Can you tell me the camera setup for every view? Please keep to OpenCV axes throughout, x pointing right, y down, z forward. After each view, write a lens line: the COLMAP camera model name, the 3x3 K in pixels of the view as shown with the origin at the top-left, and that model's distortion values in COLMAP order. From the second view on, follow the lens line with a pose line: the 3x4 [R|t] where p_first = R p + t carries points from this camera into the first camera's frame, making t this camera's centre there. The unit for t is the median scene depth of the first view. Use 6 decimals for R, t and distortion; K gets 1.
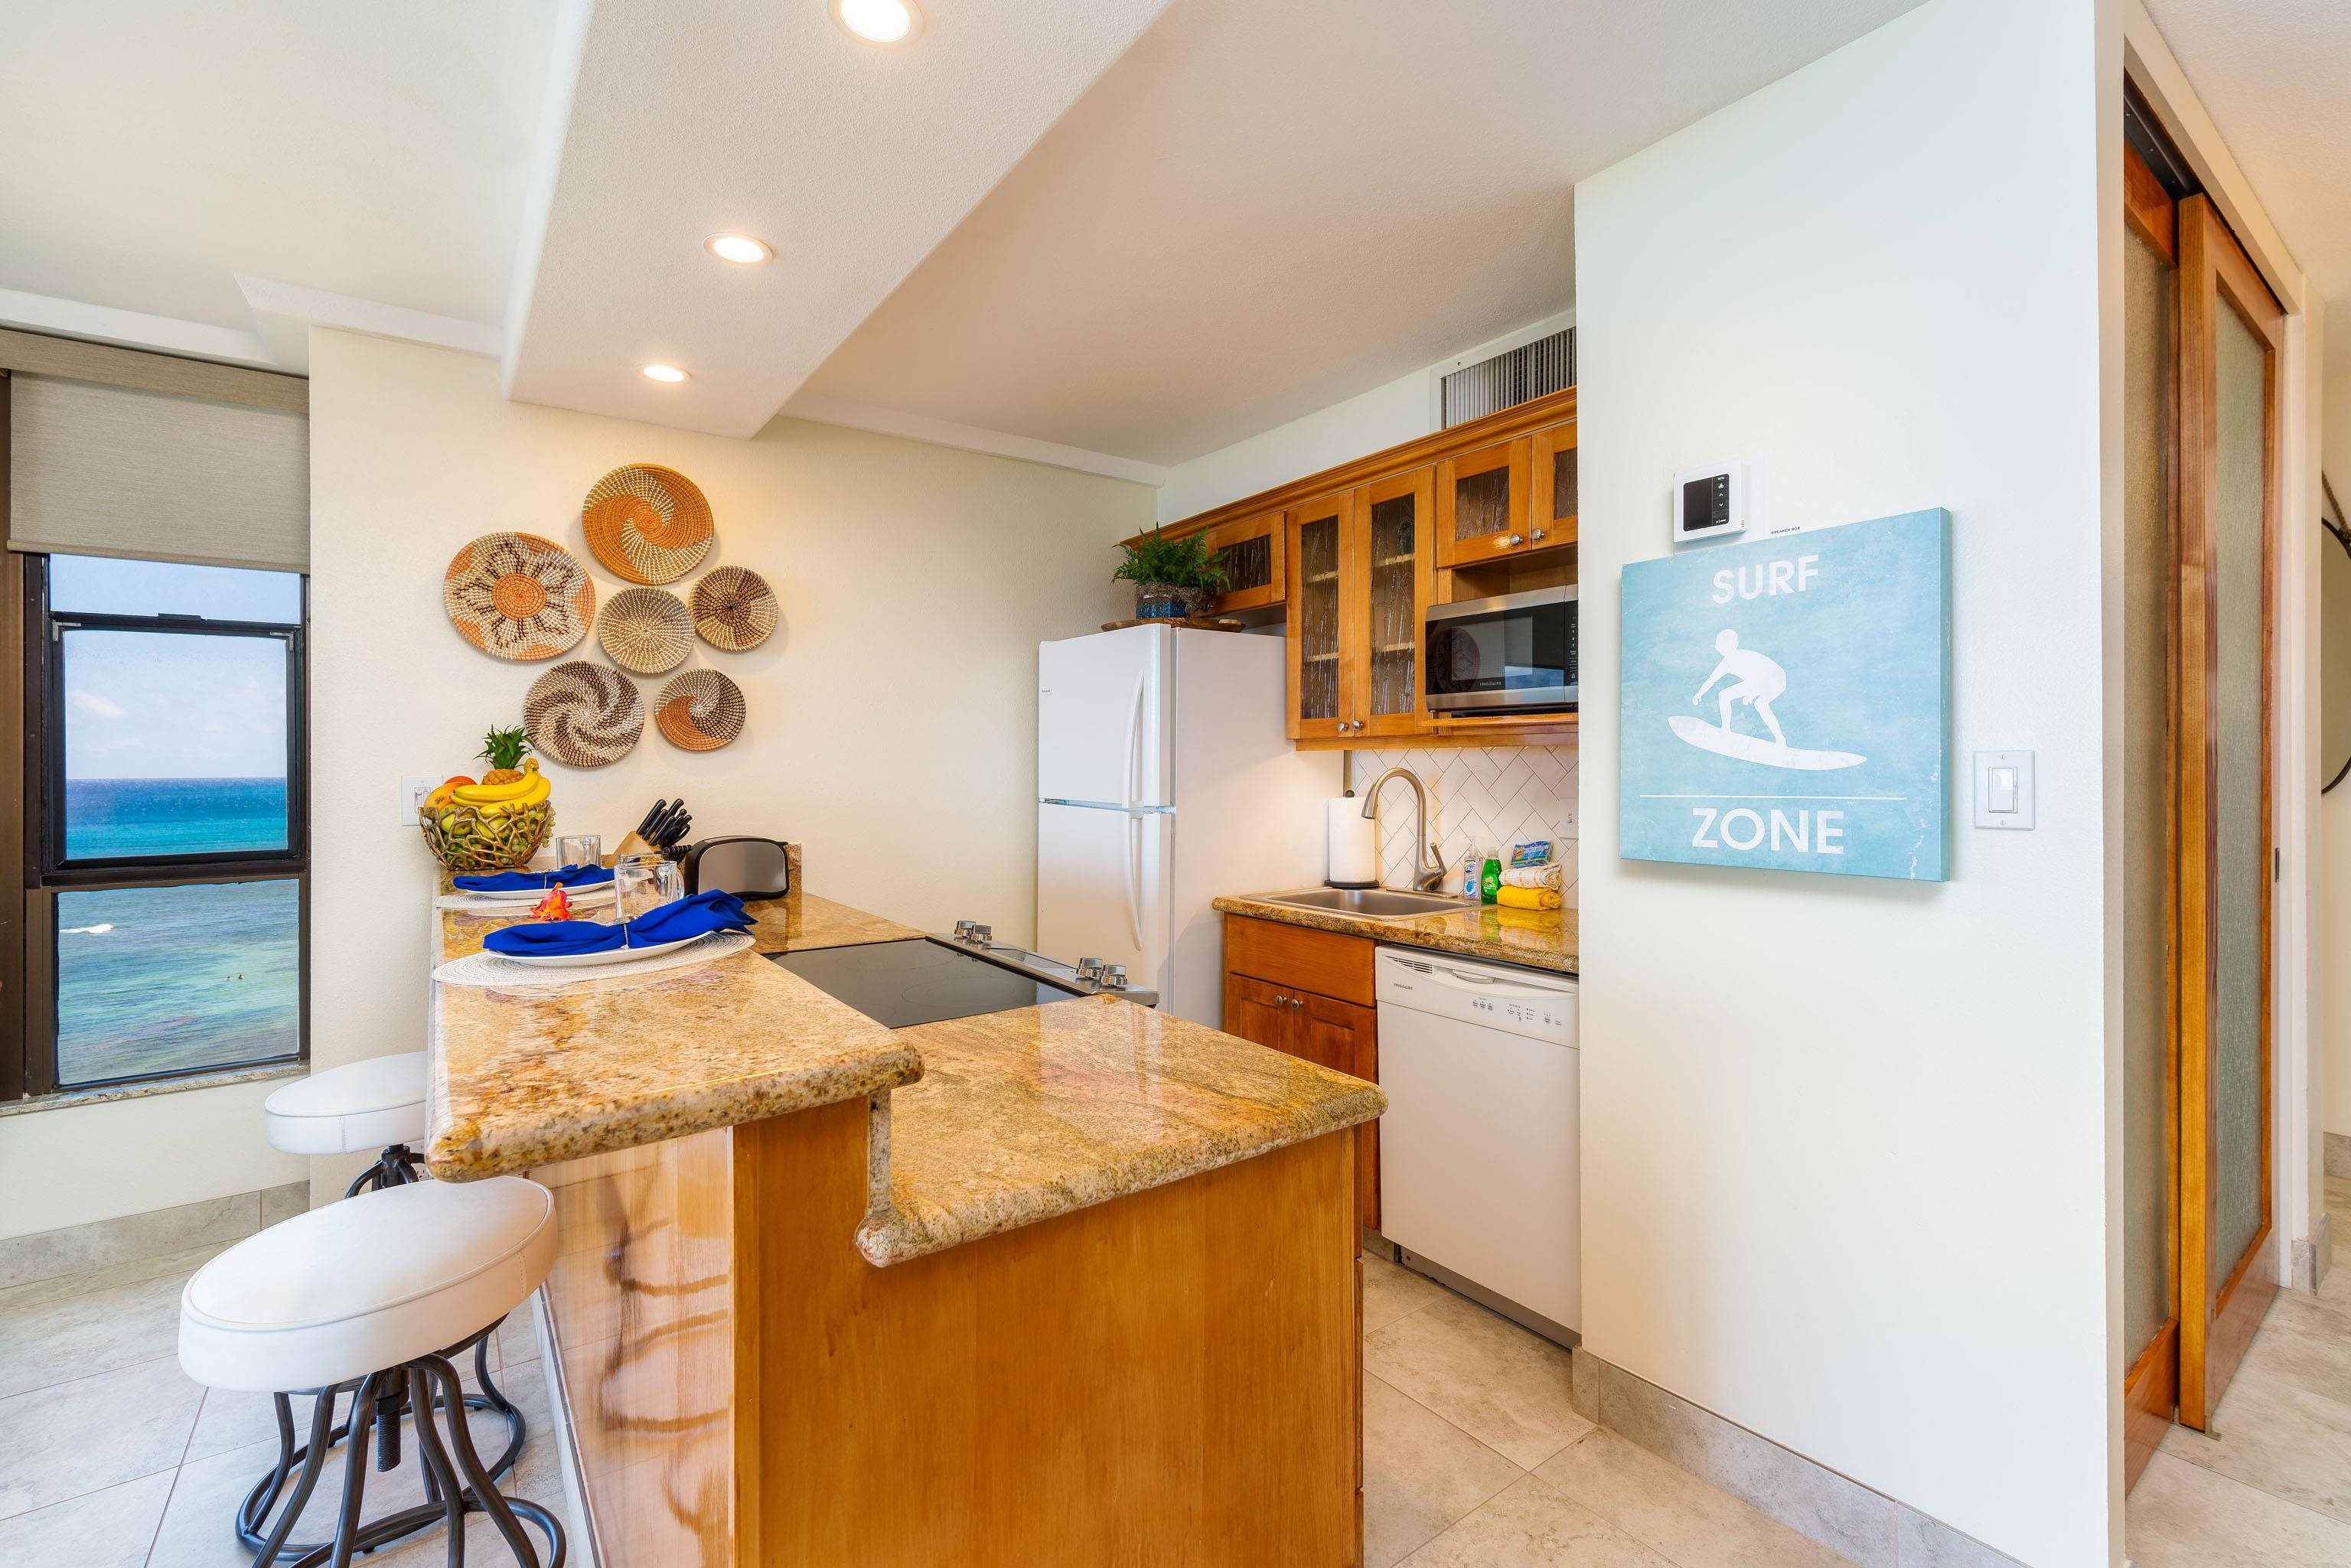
lens RADIAL K [[1011.7, 0, 1170.0], [0, 1011.7, 767.1], [0, 0, 1]] dist [-0.001727, 0.000486]
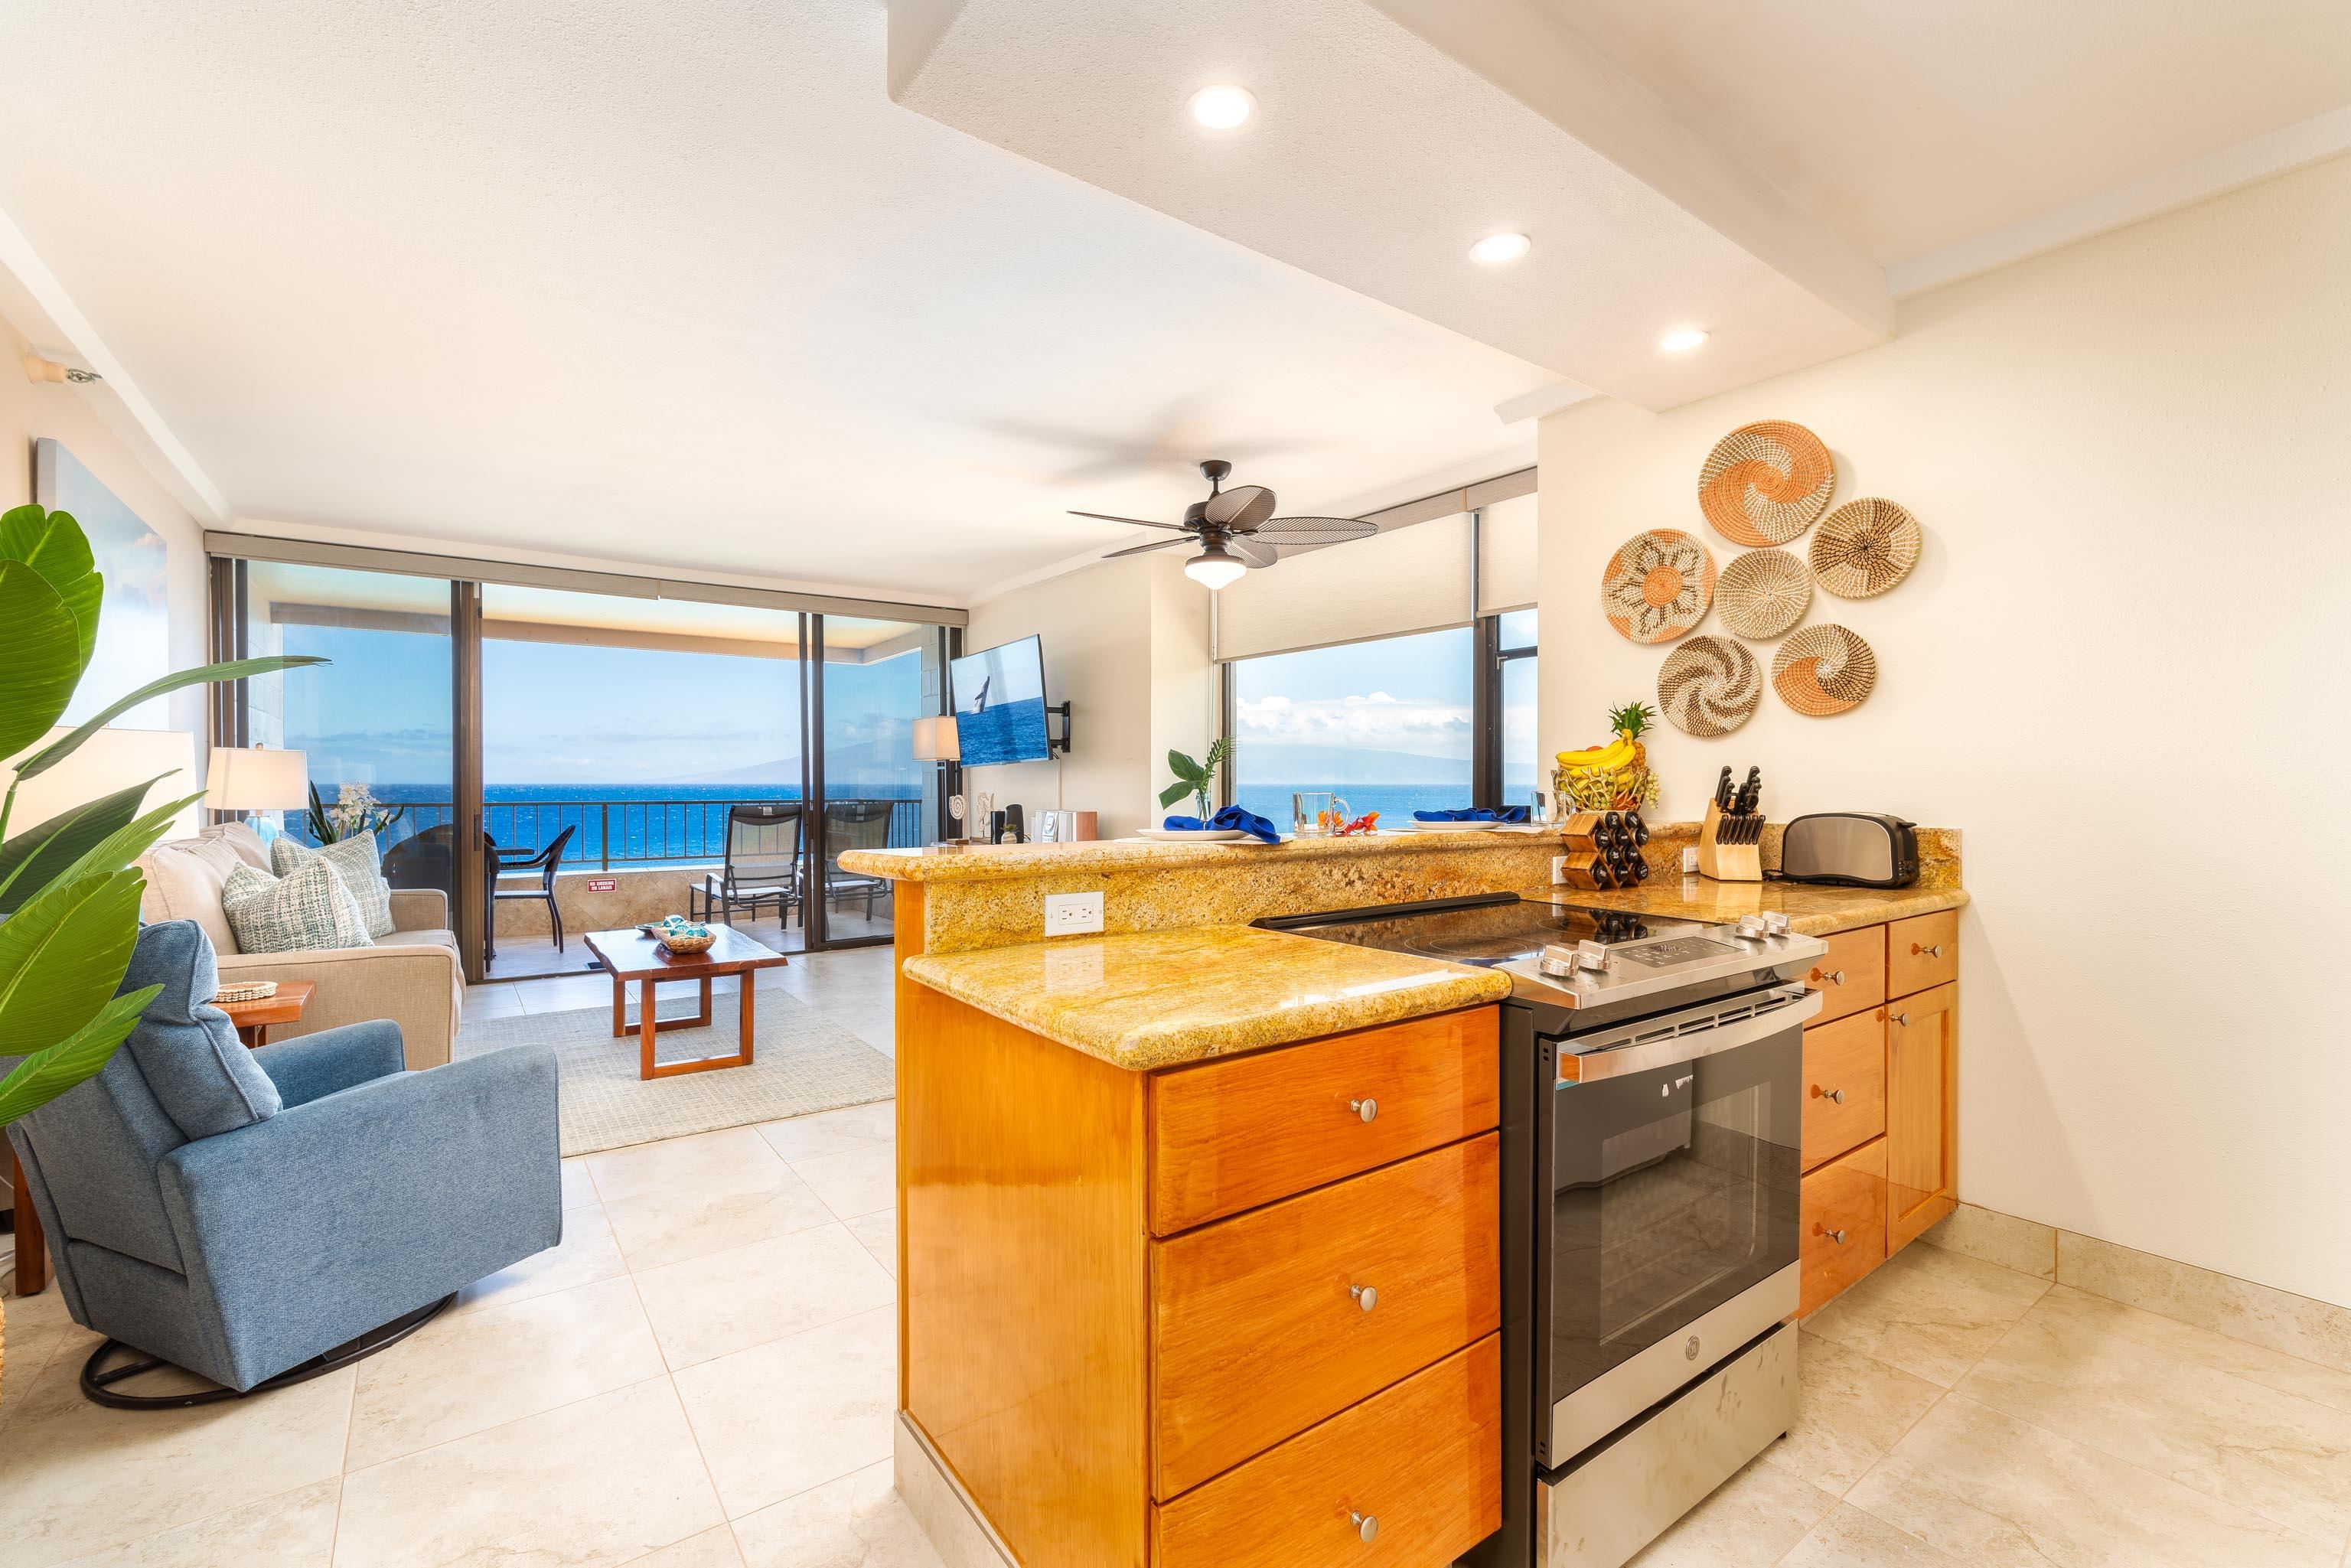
lens RADIAL K [[1002.0, 0, 1175.5], [0, 1002.0, 784.0], [0, 0, 1]] dist [-0.001514, -0.000237]
pose [[-0.001980, 0.009845, -0.999950, 0.467117], [0.001549, 0.999950, 0.009842, 0.038394], [0.999997, -0.001530, -0.001995, 0.463861]]
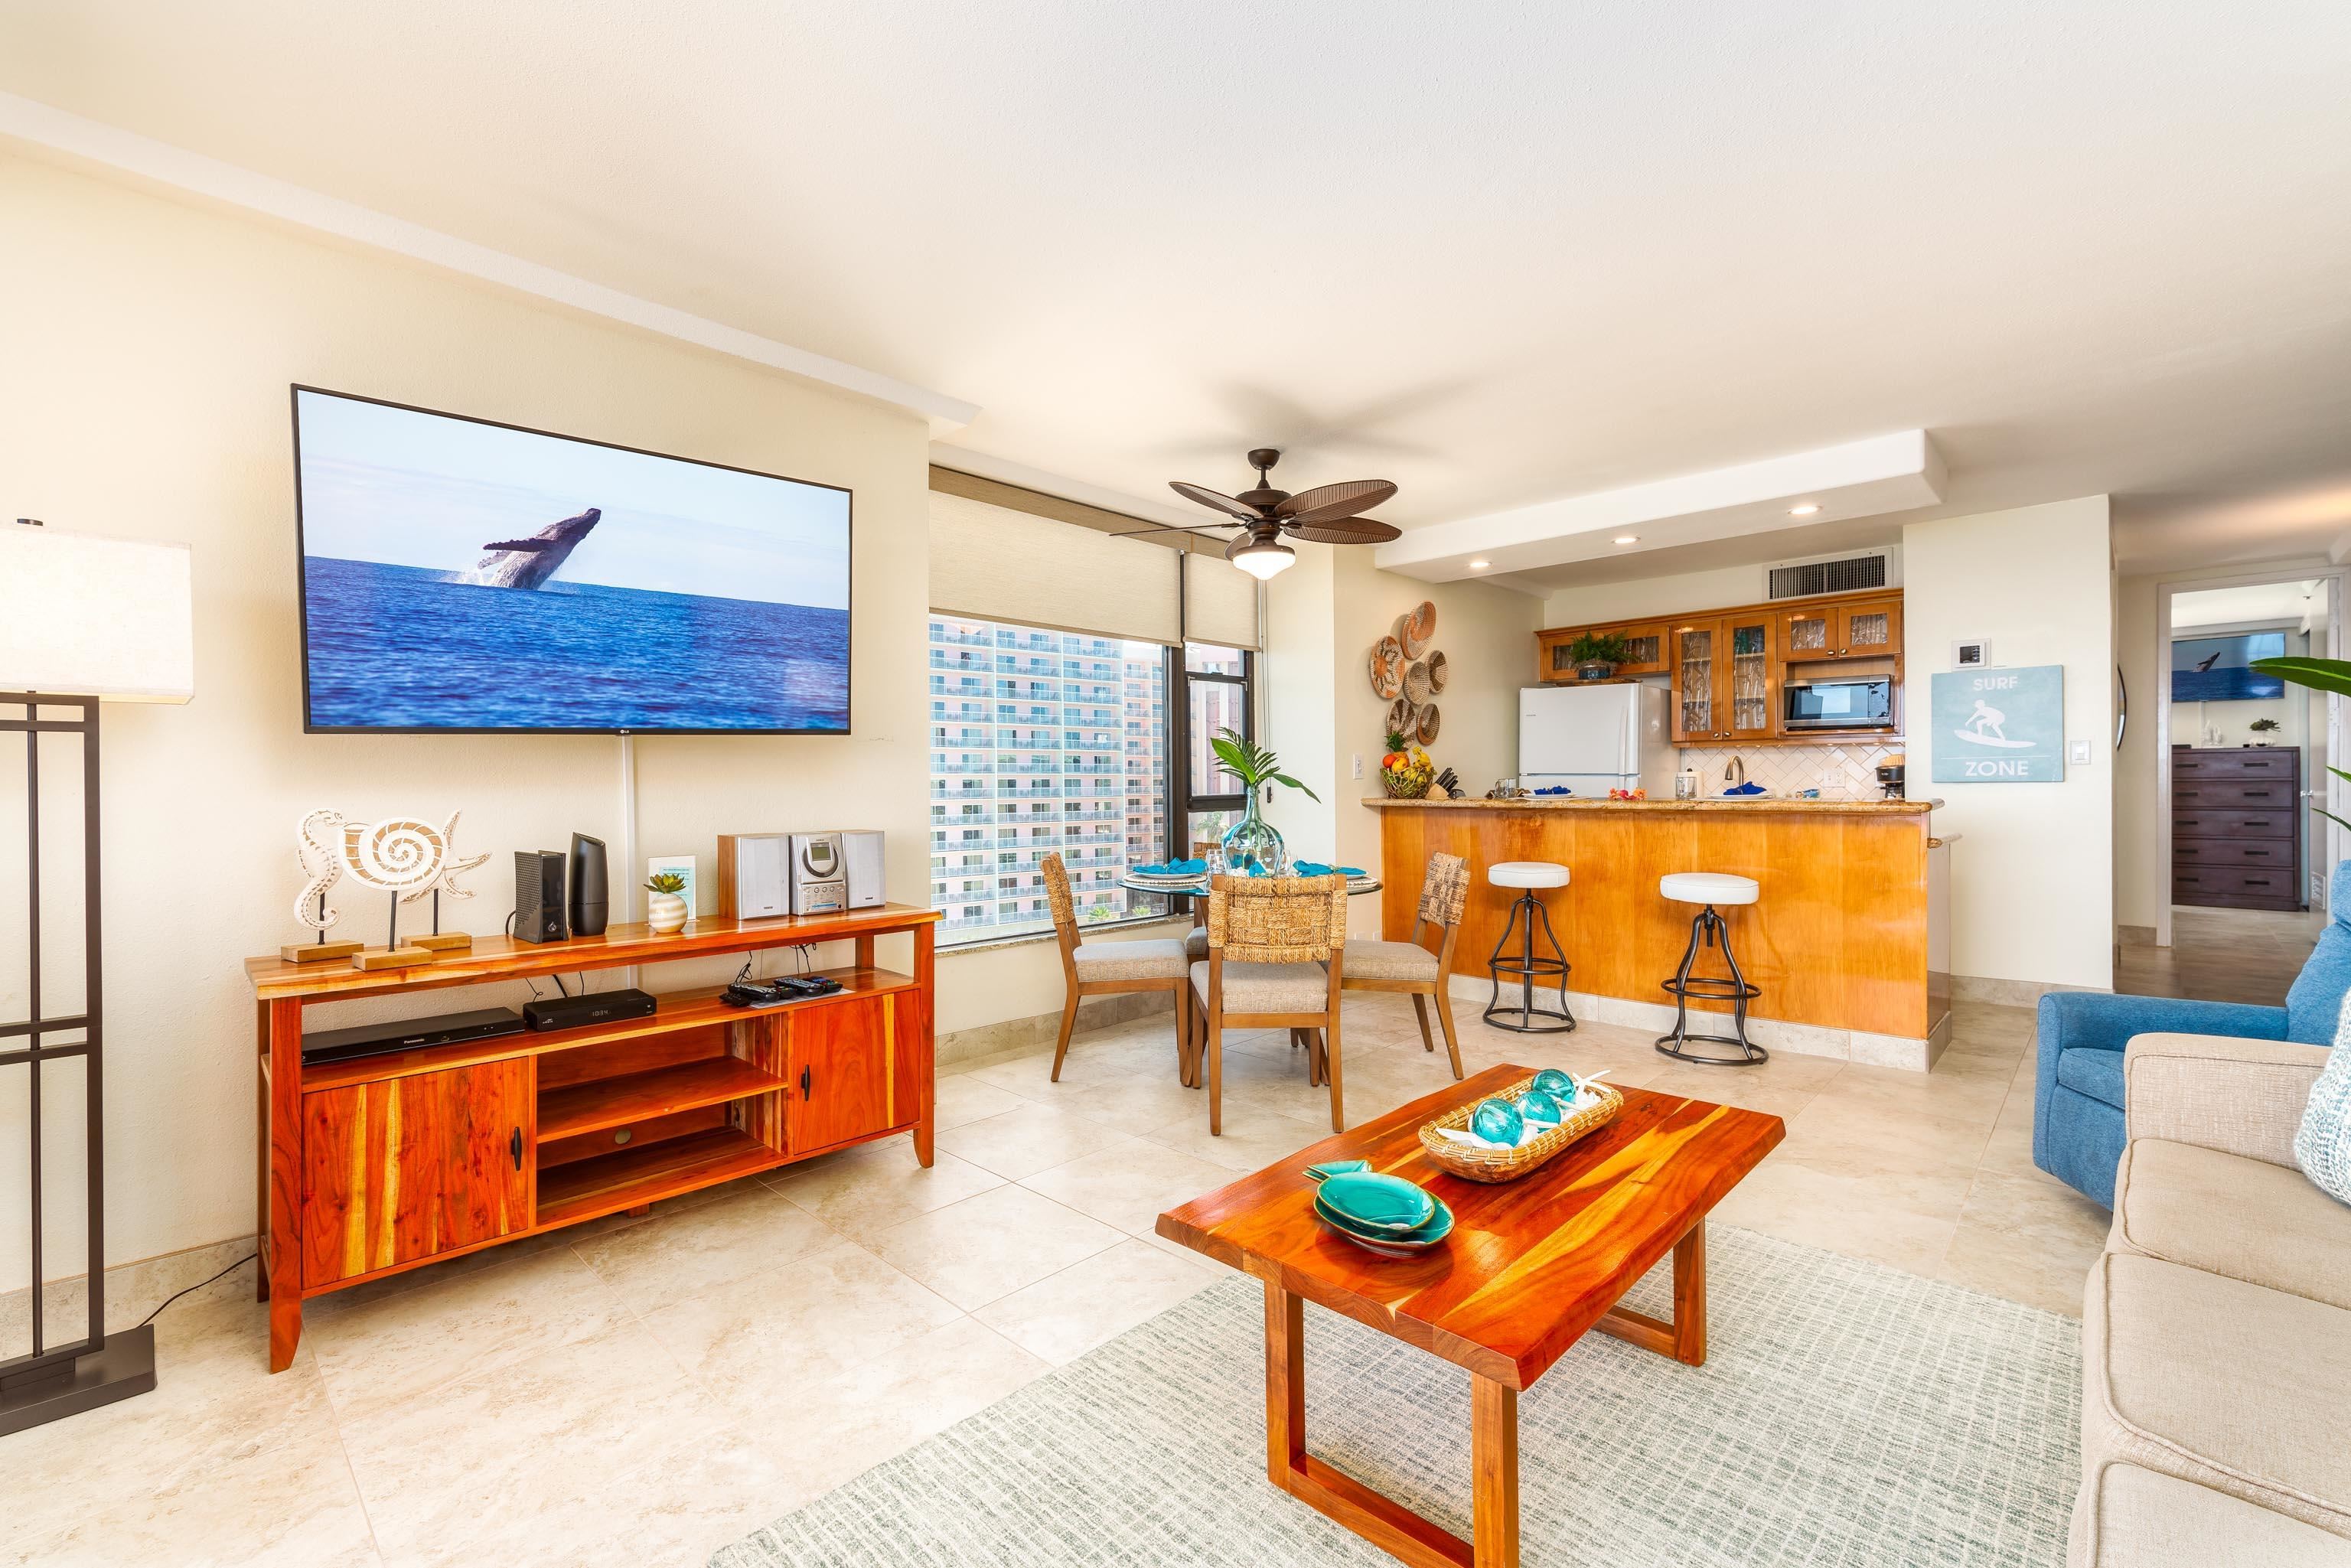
lens RADIAL K [[1002.0, 0, 1175.5], [0, 1002.0, 784.0], [0, 0, 1]] dist [-0.001514, -0.000237]
pose [[0.984958, -0.001622, 0.172786, -1.391799], [0.001319, 0.999997, 0.001869, 0.060412], [-0.172788, -0.001613, 0.984958, -0.894625]]
